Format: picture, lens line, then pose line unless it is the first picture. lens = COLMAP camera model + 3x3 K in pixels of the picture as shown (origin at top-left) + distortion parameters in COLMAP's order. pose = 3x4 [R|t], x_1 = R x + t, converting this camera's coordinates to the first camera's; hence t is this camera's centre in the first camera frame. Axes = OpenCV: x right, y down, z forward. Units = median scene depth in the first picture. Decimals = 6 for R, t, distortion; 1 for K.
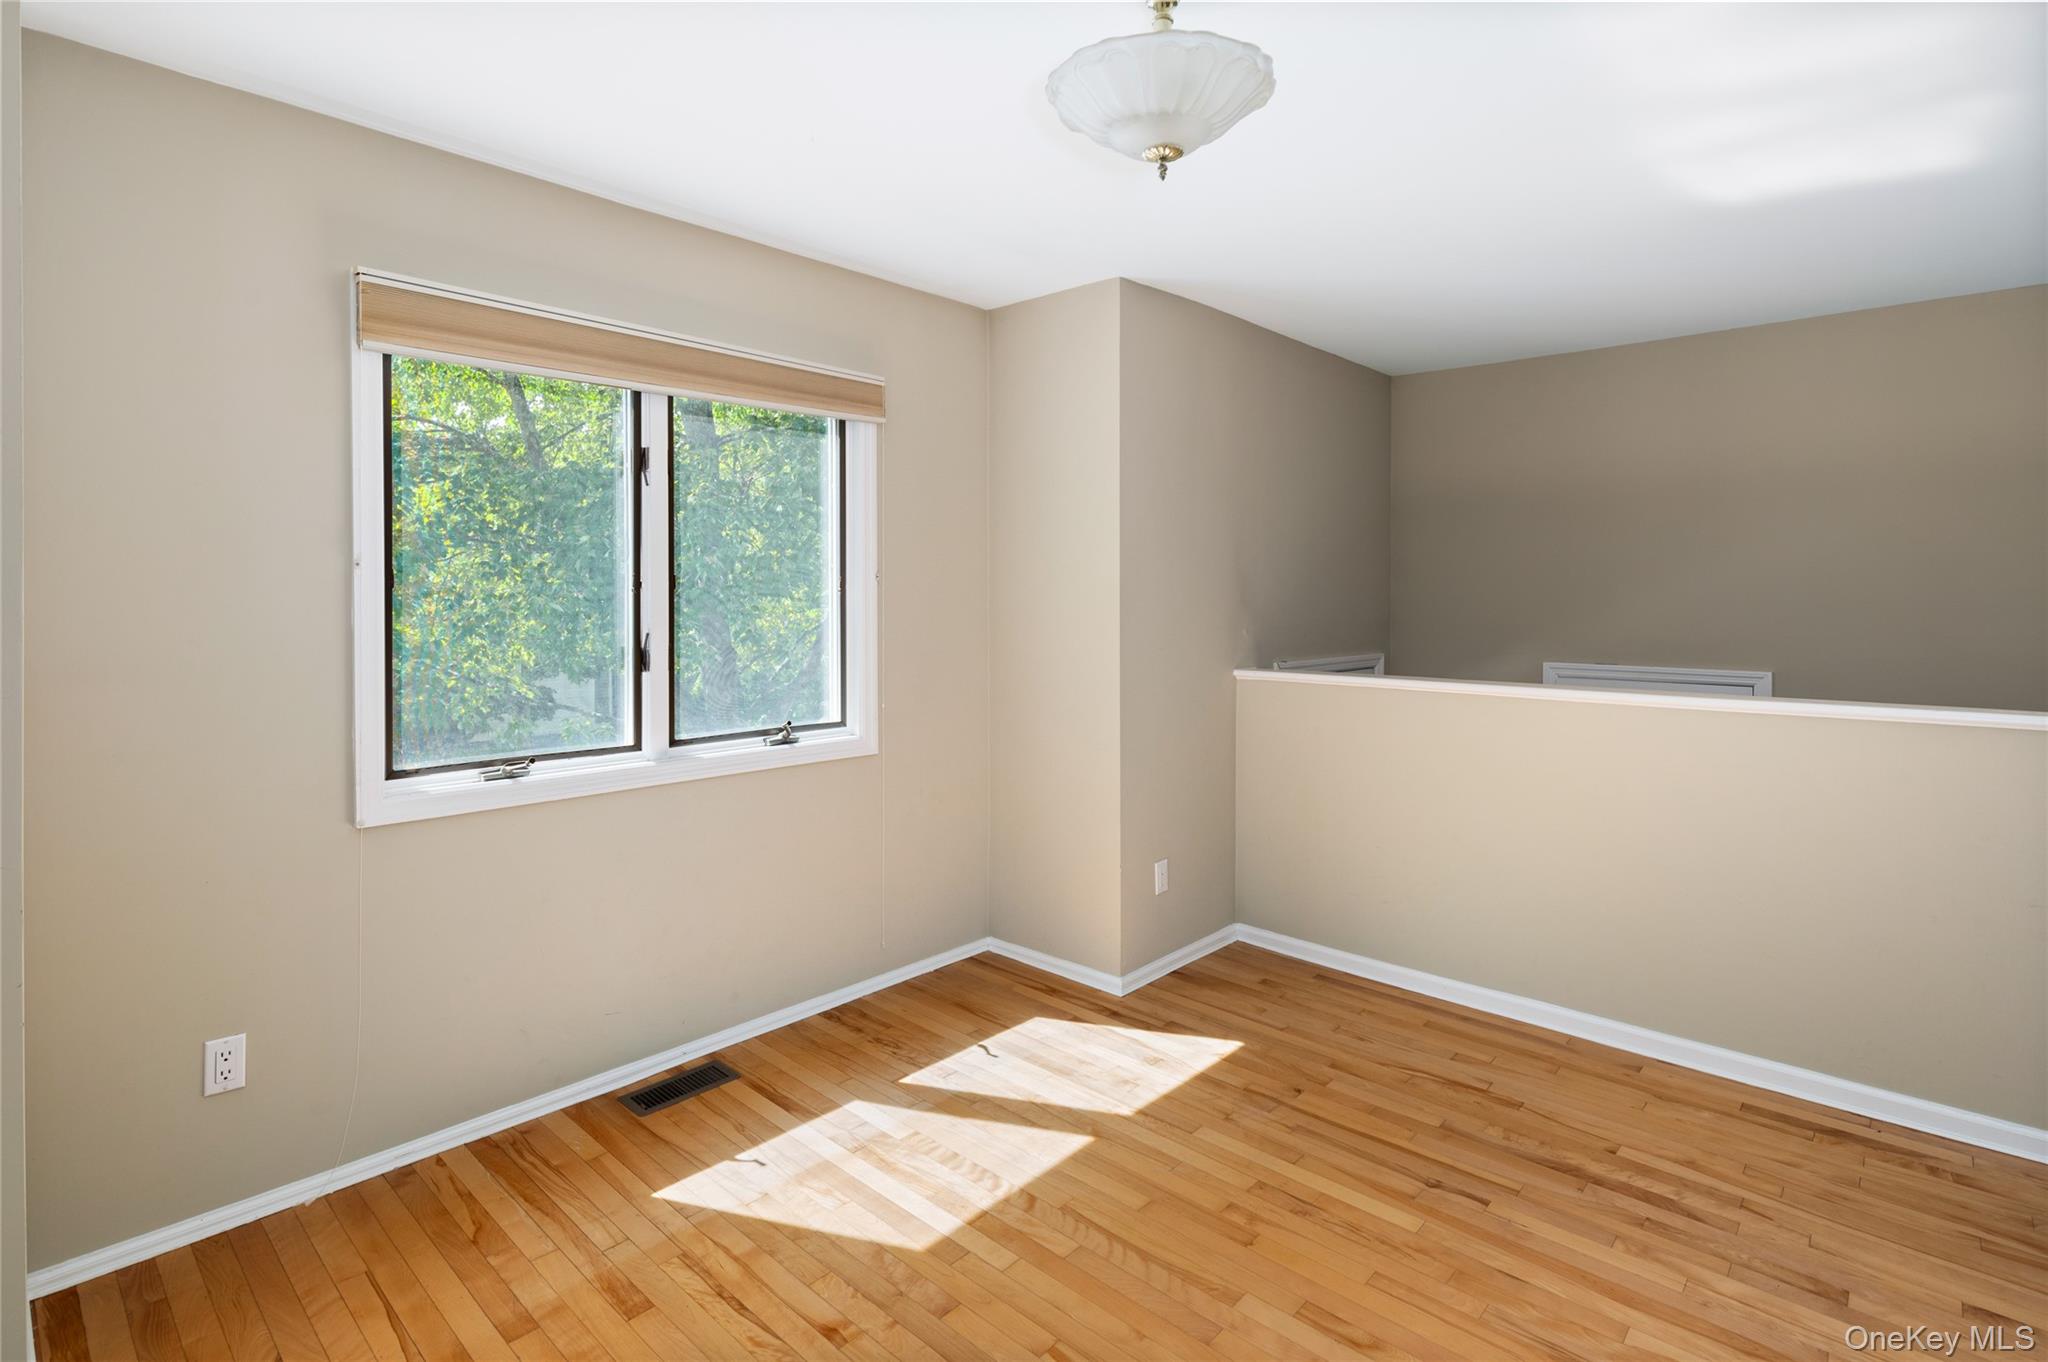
lens RADIAL K [[997.1, 0, 1031.2], [0, 997.1, 587.7], [0, 0, 1]] dist [0.004266, -0.005070]
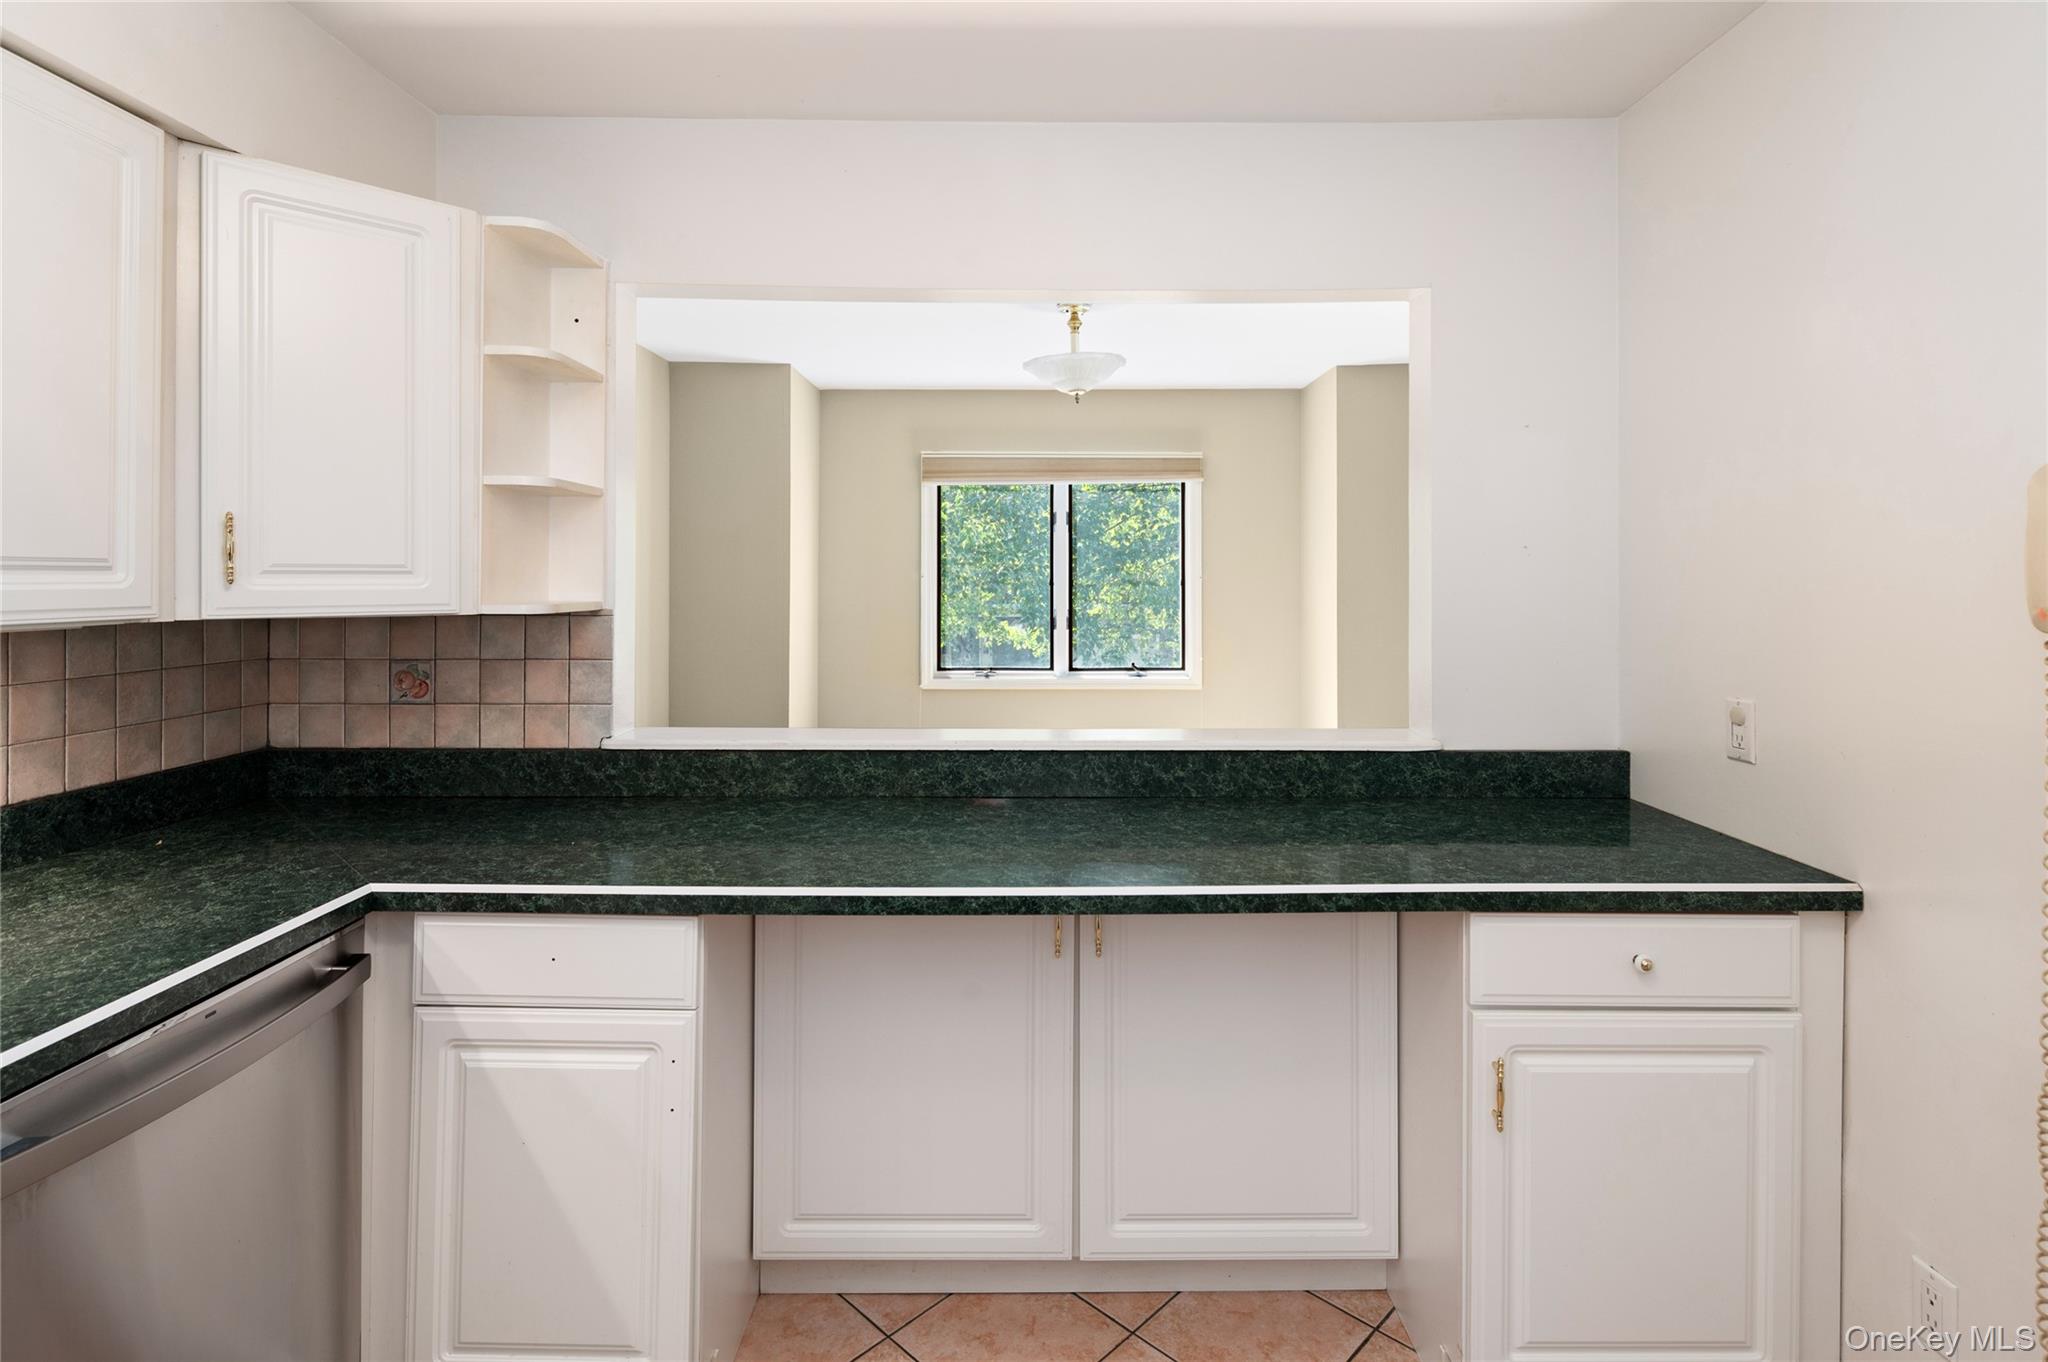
lens RADIAL K [[998.6, 0, 1038.2], [0, 998.6, 576.4], [0, 0, 1]] dist [-0.000138, -0.001515]
pose [[0.681801, -0.003718, -0.731528, 1.027629], [0.004307, 0.999990, -0.001069, -0.016937], [0.731525, -0.002422, 0.681811, -0.336290]]
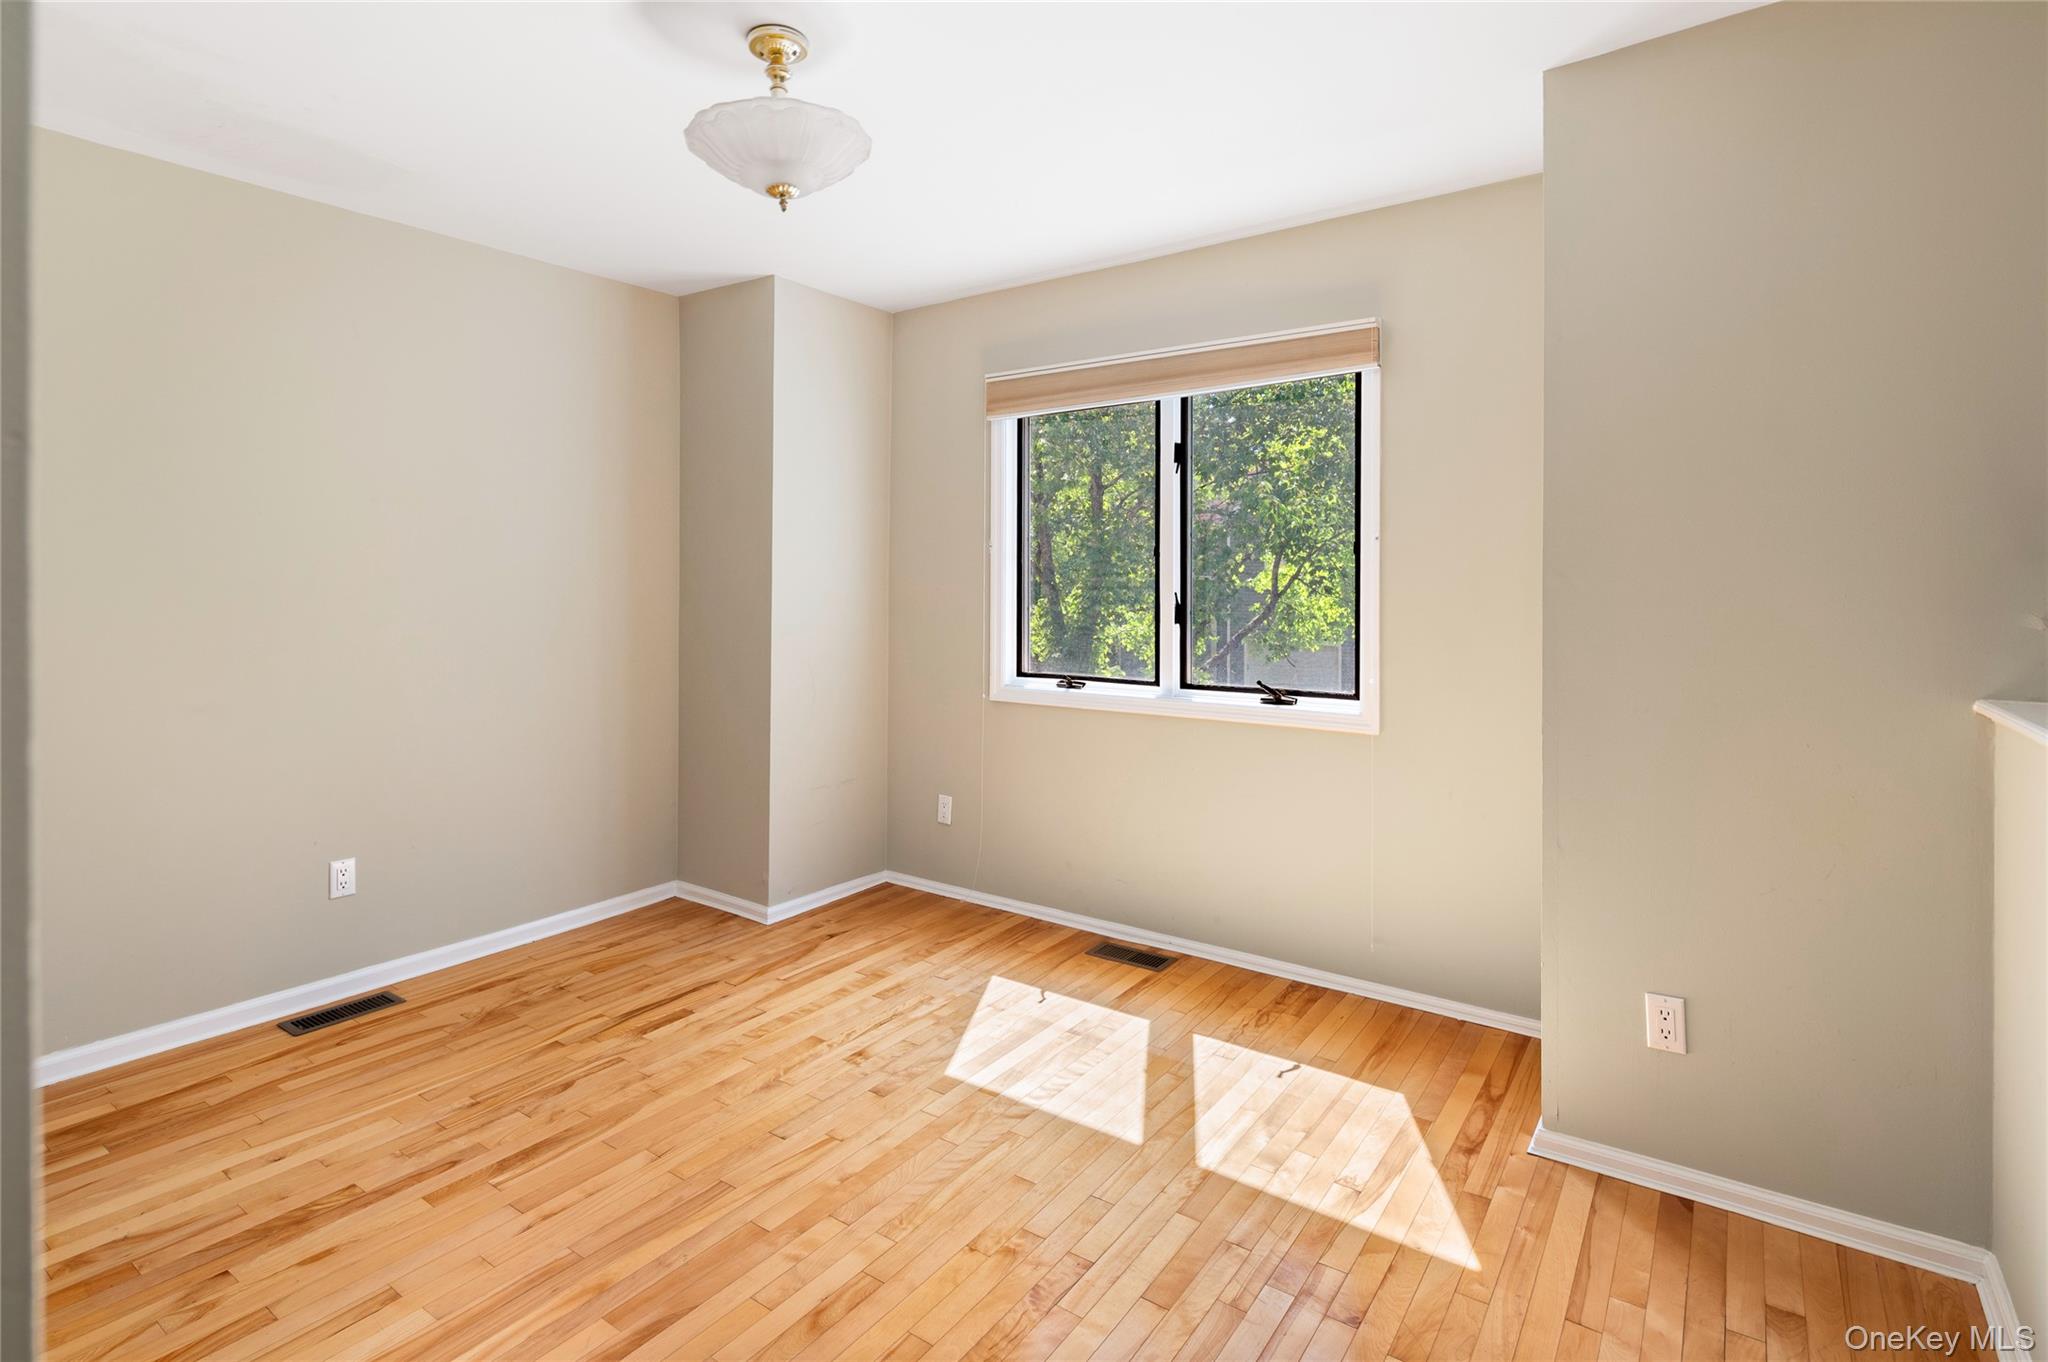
lens RADIAL K [[1007.4, 0, 1032.2], [0, 1007.4, 568.1], [0, 0, 1]] dist [0.002197, 0.000354]
pose [[0.127328, -0.017733, -0.991702, 0.877572], [0.001911, 0.999843, -0.017633, 0.038107], [0.991859, 0.000350, 0.127341, 0.709430]]
